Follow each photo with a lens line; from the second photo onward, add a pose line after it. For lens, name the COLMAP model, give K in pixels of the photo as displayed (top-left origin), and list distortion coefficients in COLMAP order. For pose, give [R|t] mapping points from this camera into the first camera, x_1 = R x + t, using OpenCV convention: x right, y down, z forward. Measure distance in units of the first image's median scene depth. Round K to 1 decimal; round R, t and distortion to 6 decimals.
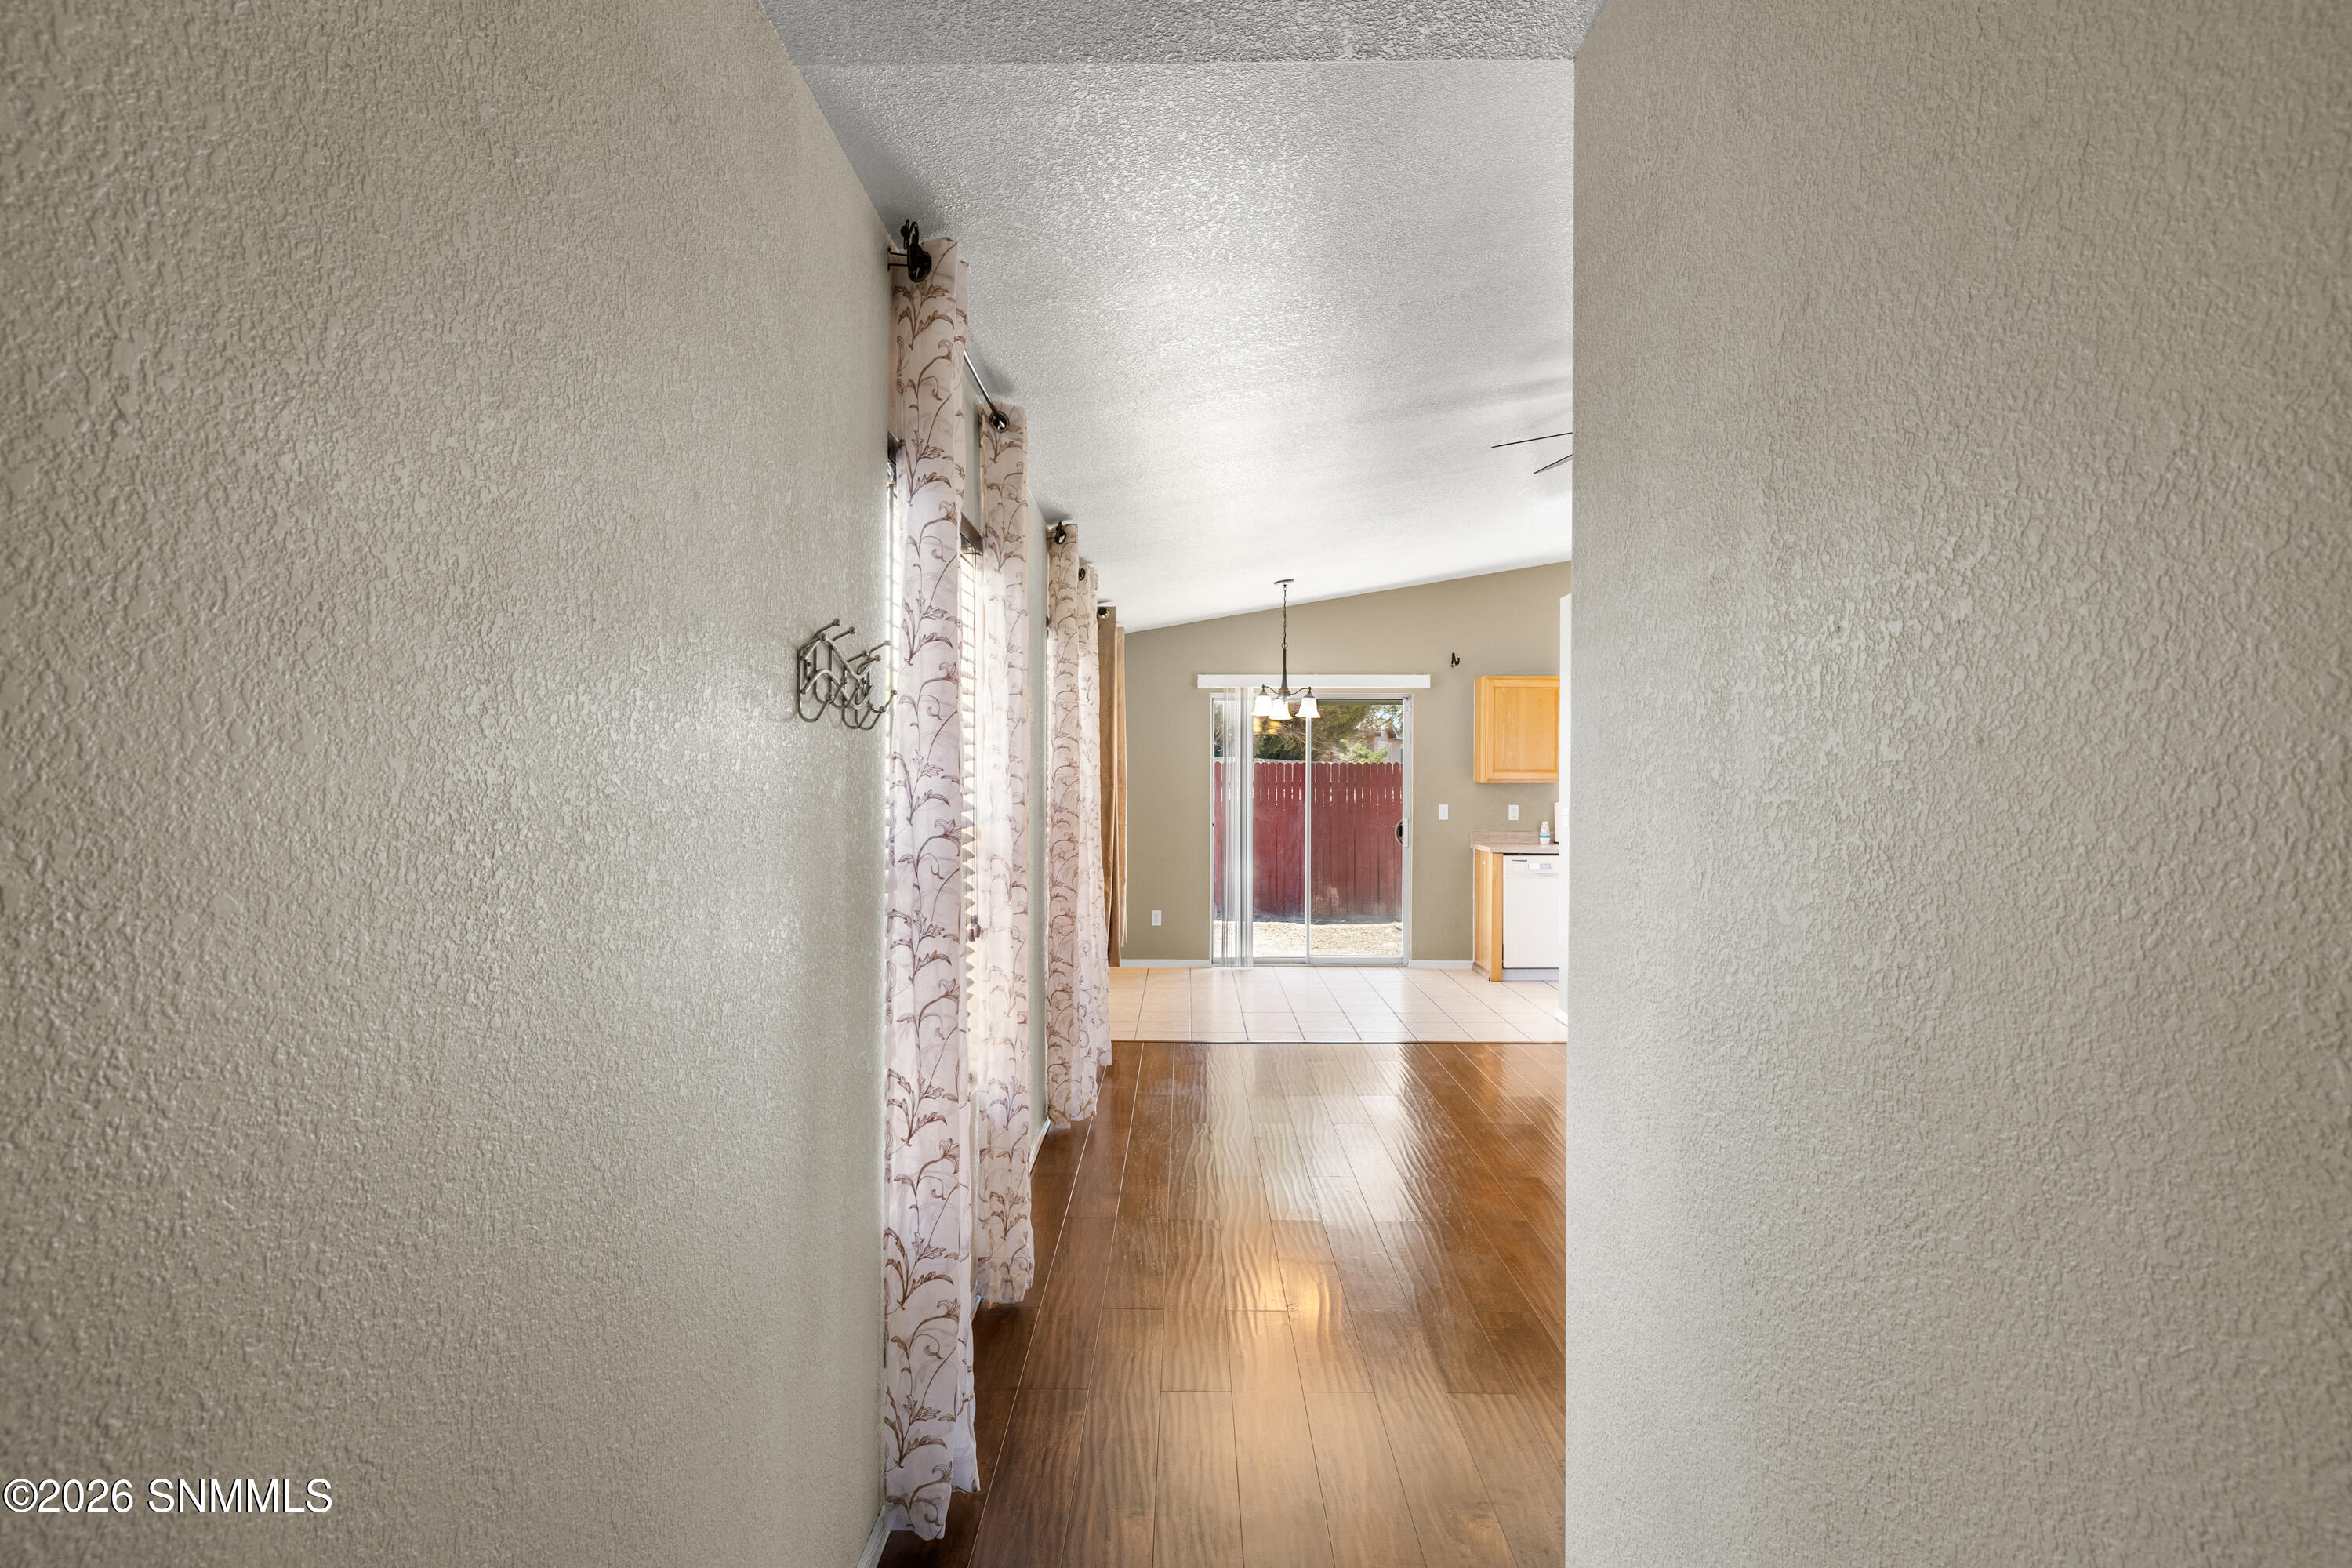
lens RADIAL K [[1329.6, 0, 1178.9], [0, 1329.6, 797.5], [0, 0, 1]] dist [-0.001390, -0.000441]
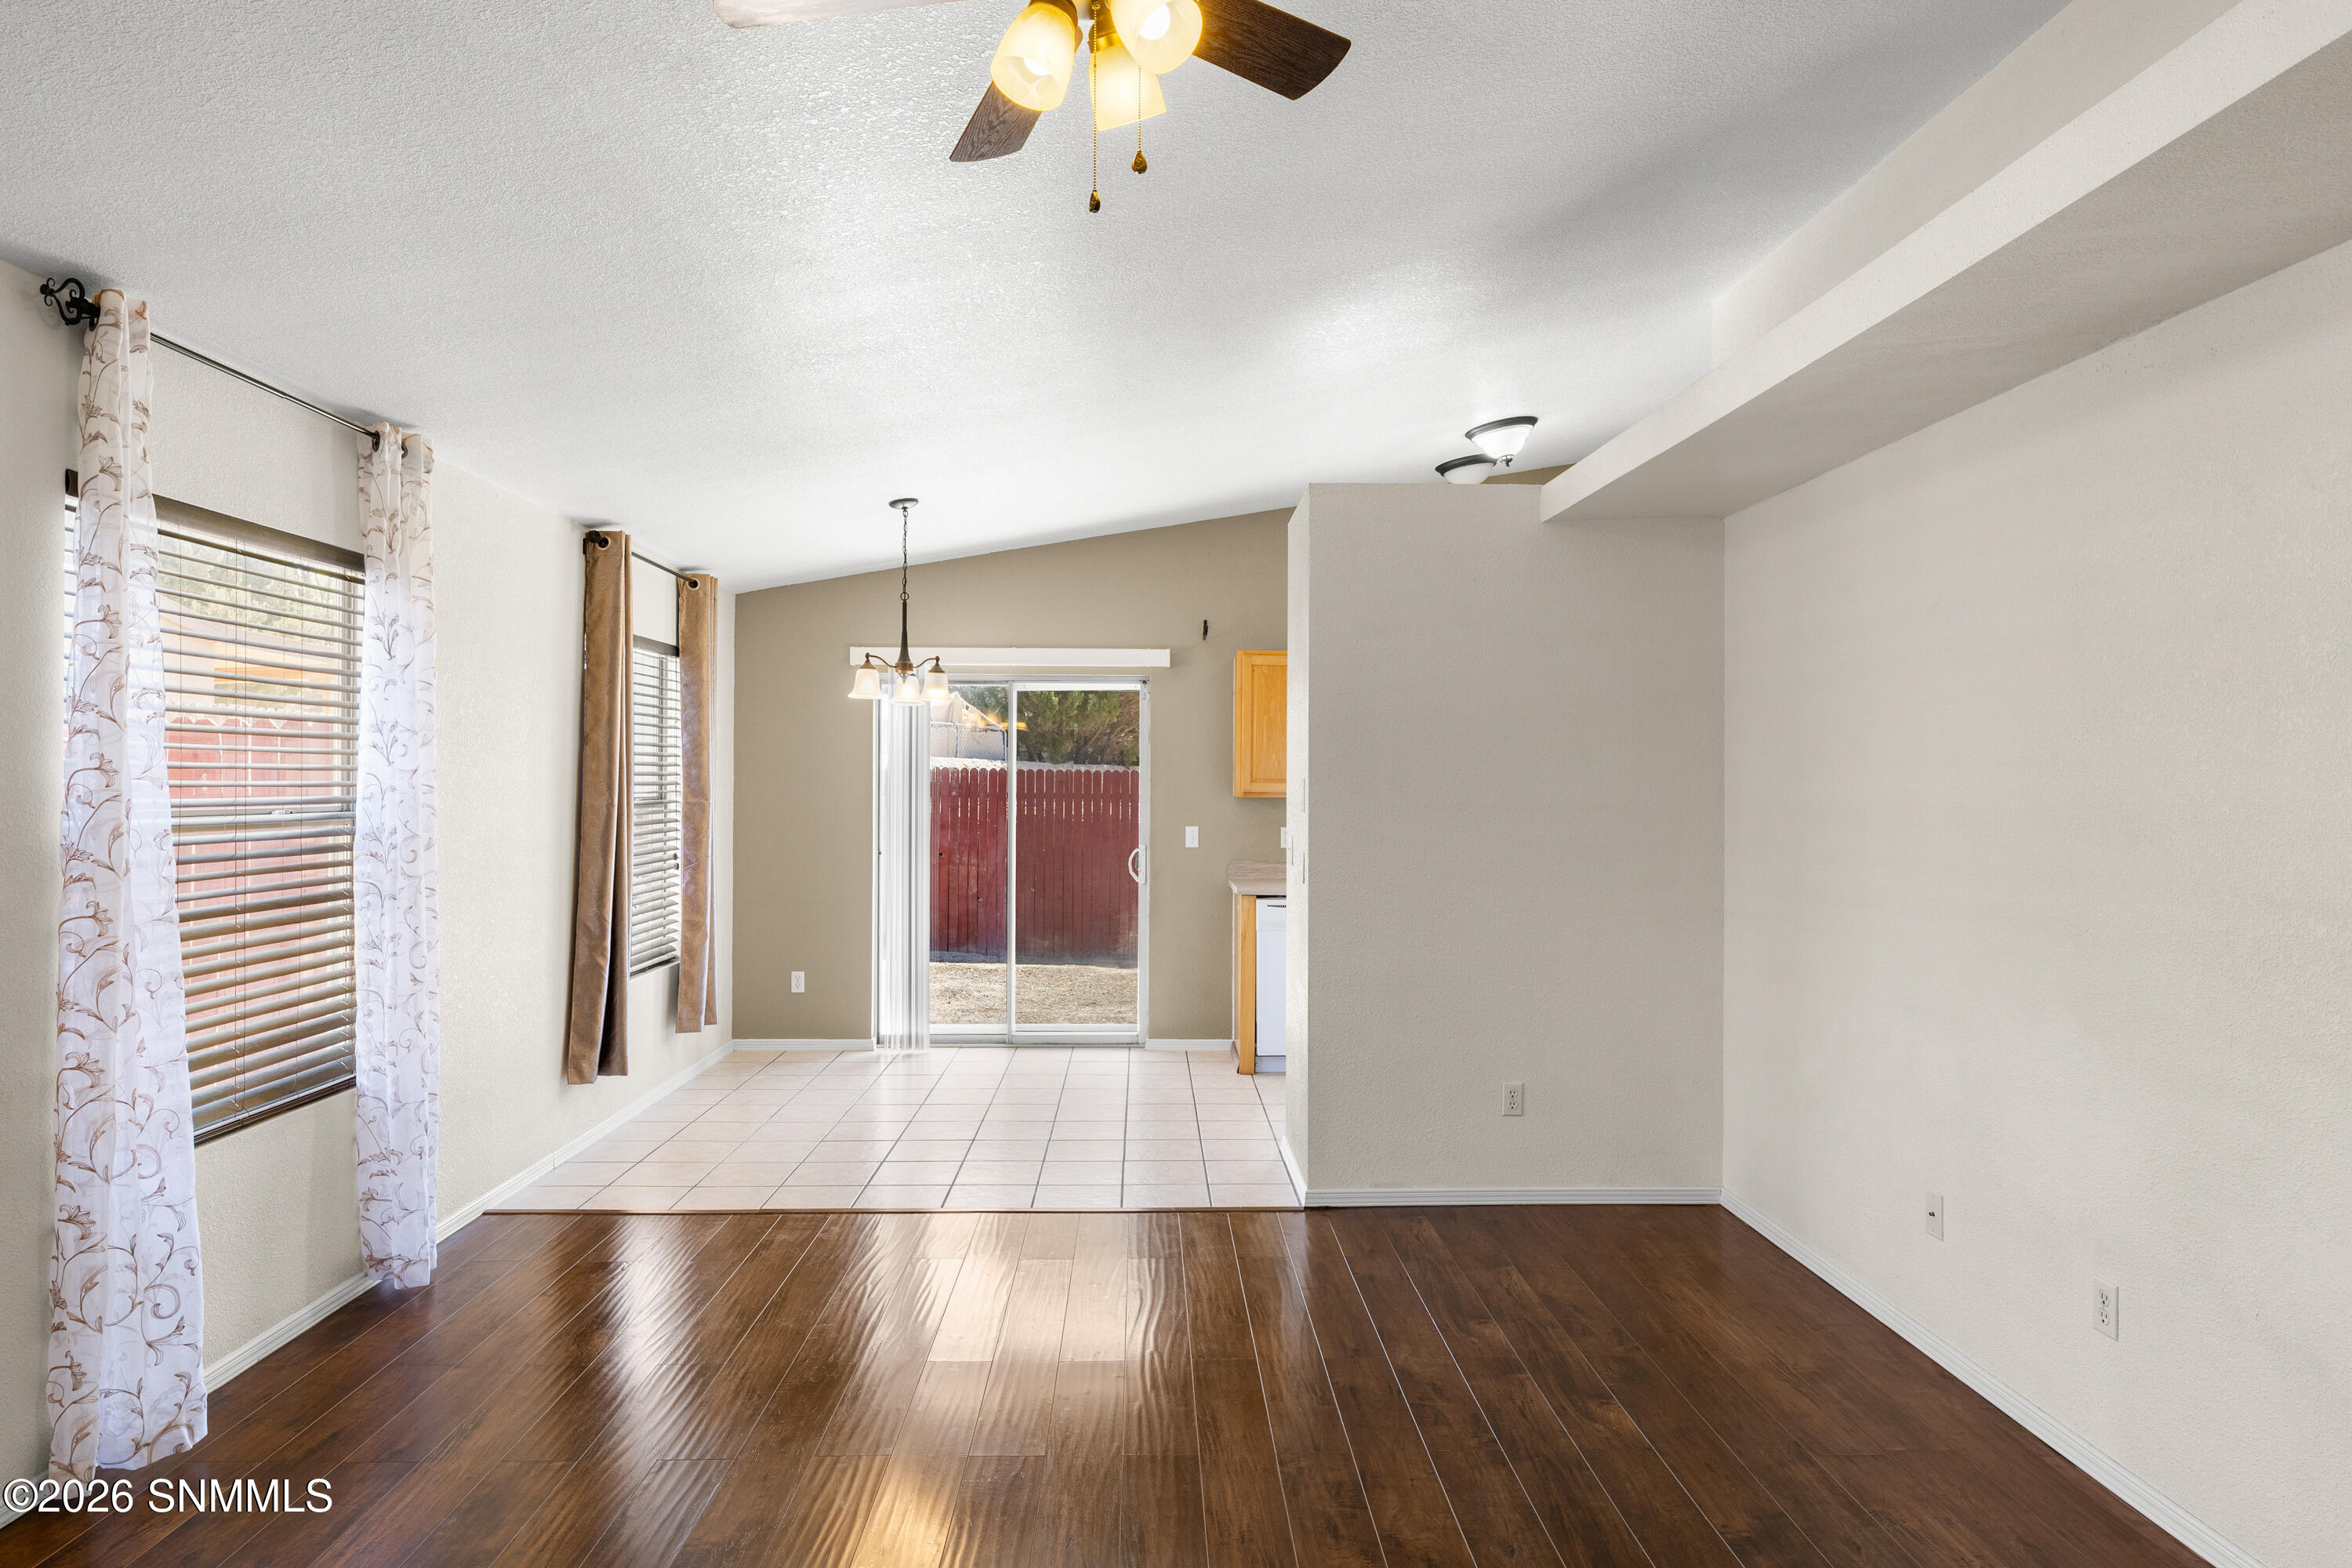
lens RADIAL K [[1329.6, 0, 1174.1], [0, 1329.6, 782.5], [0, 0, 1]] dist [-0.001390, -0.000441]
pose [[0.999691, 0.002089, 0.024767, 0.172987], [-0.001639, 0.999833, -0.018206, -0.005529], [-0.024801, 0.018160, 0.999527, 0.270023]]
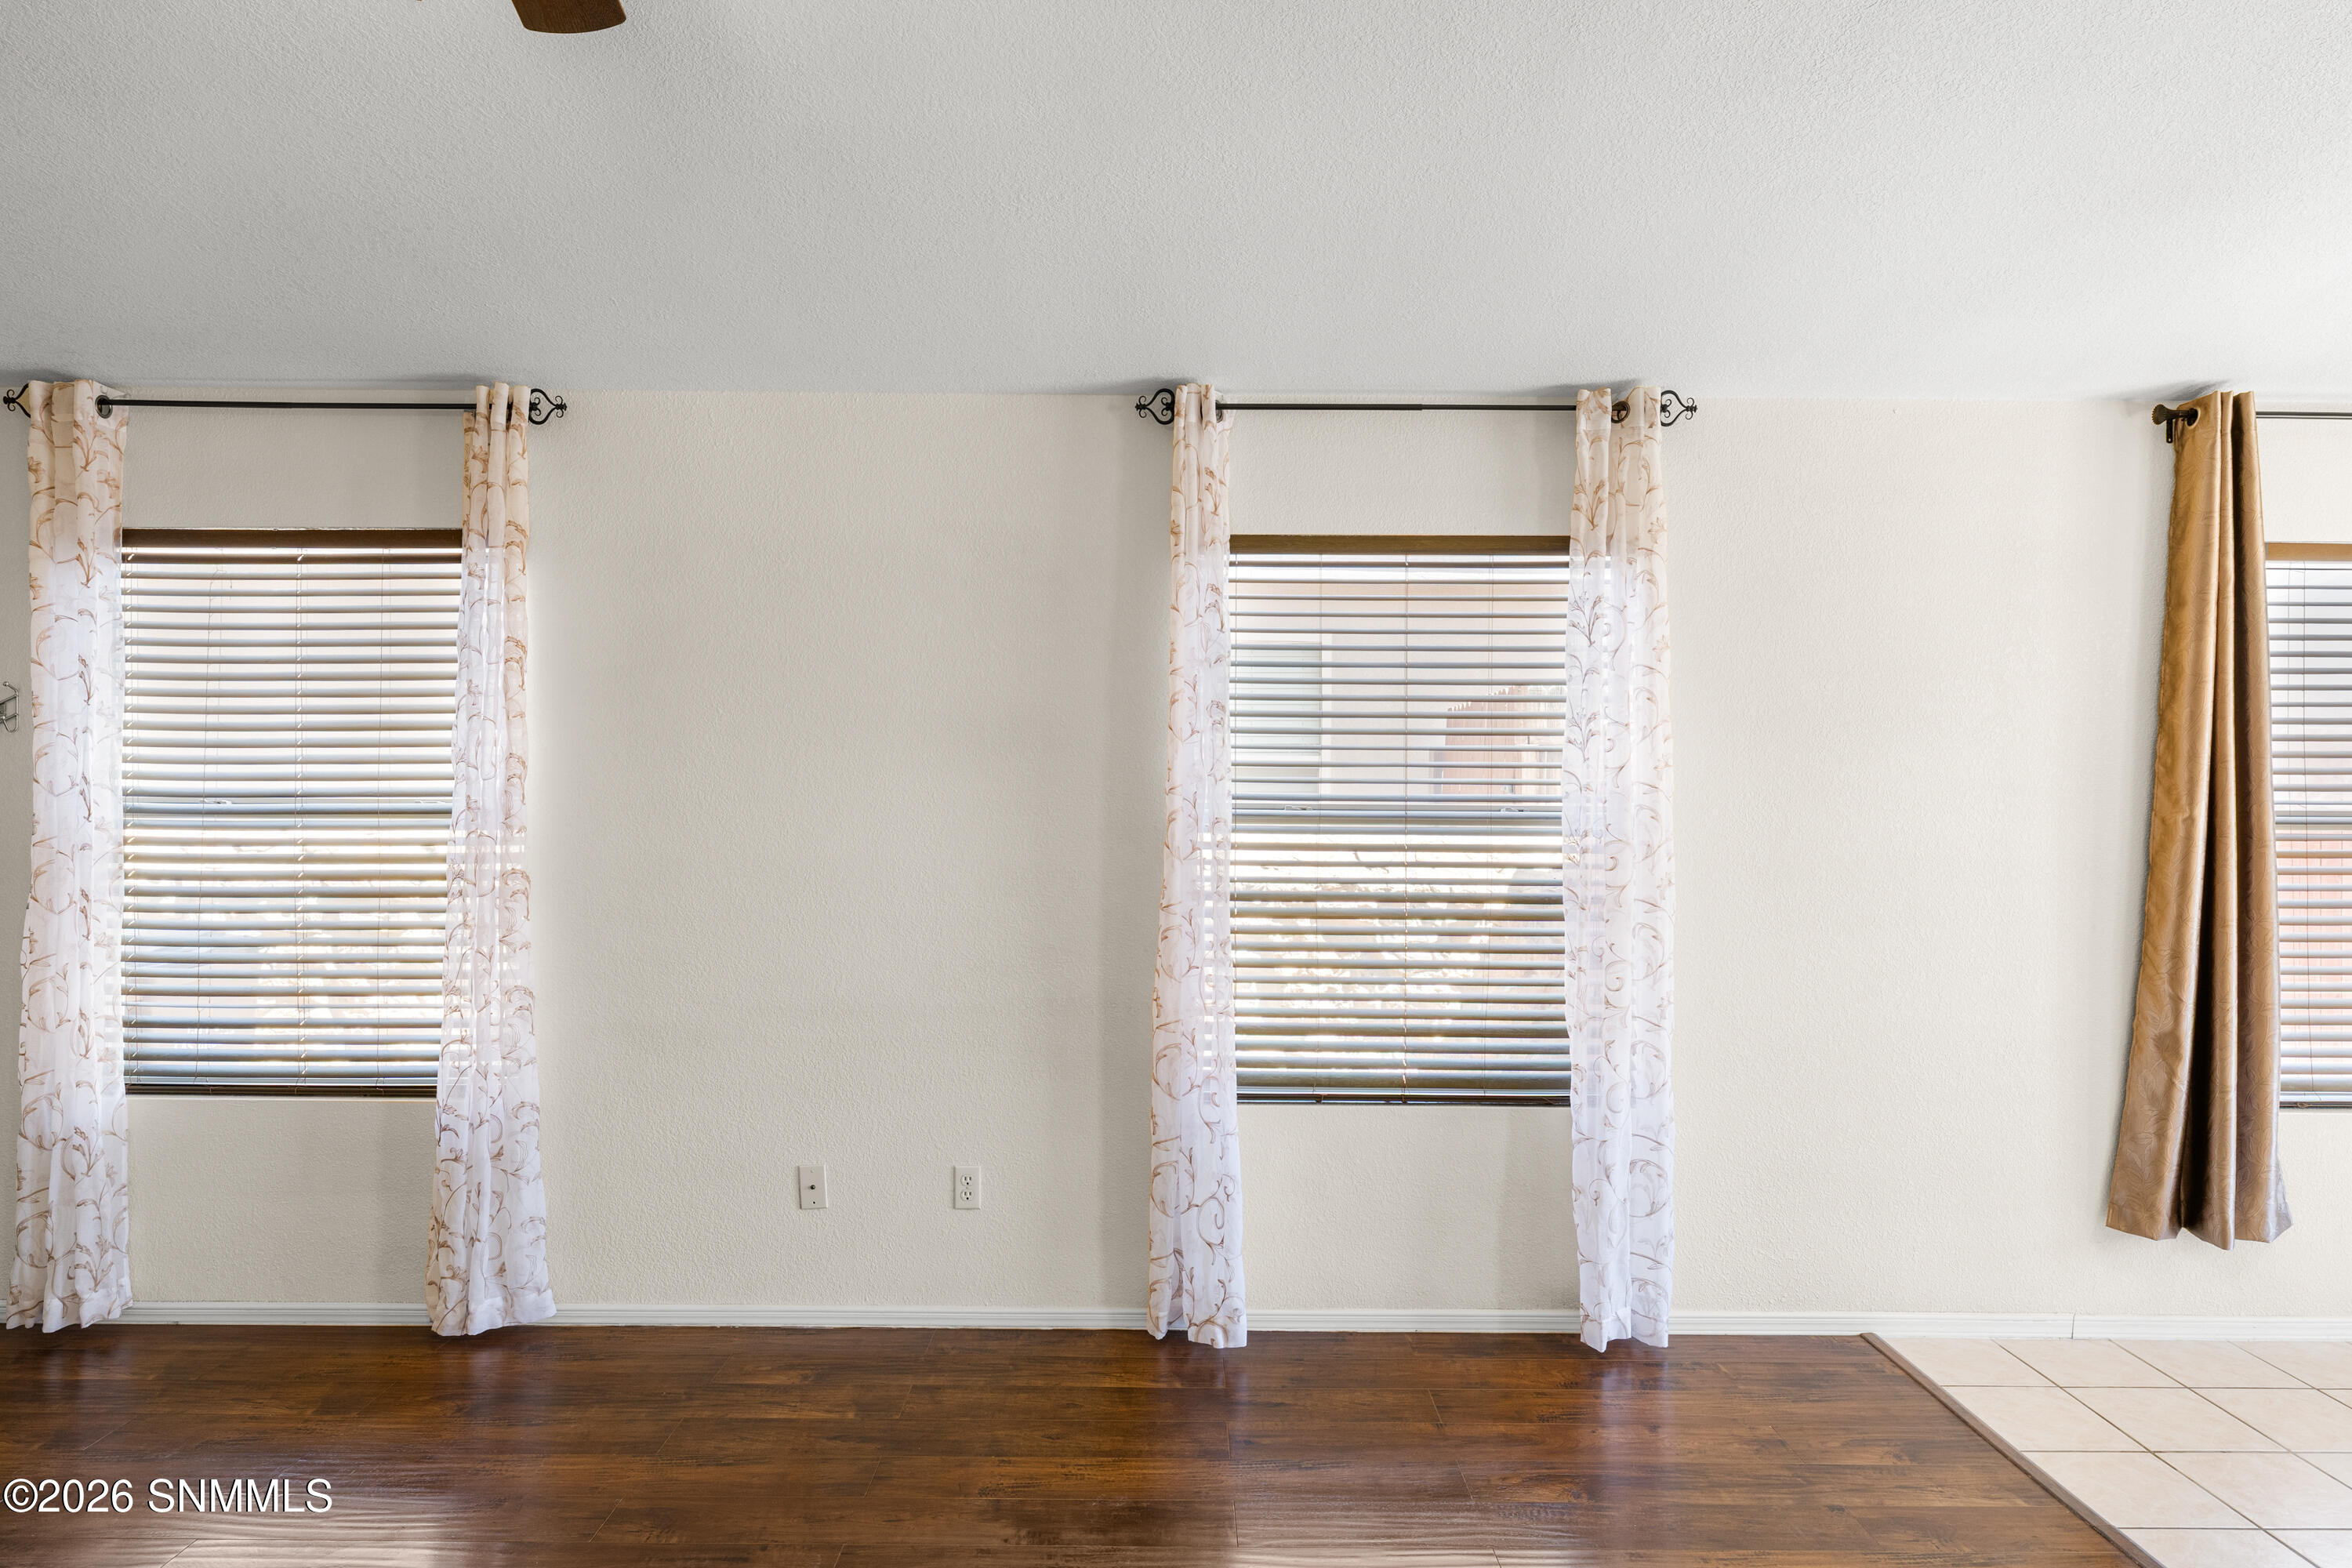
lens RADIAL K [[1329.6, 0, 1174.3], [0, 1329.6, 780.8], [0, 0, 1]] dist [-0.001390, -0.000441]
pose [[0.009919, -0.008528, -0.999914, 0.307472], [-0.022882, 0.999700, -0.008754, -0.006593], [0.999689, 0.022967, 0.009720, 0.552256]]
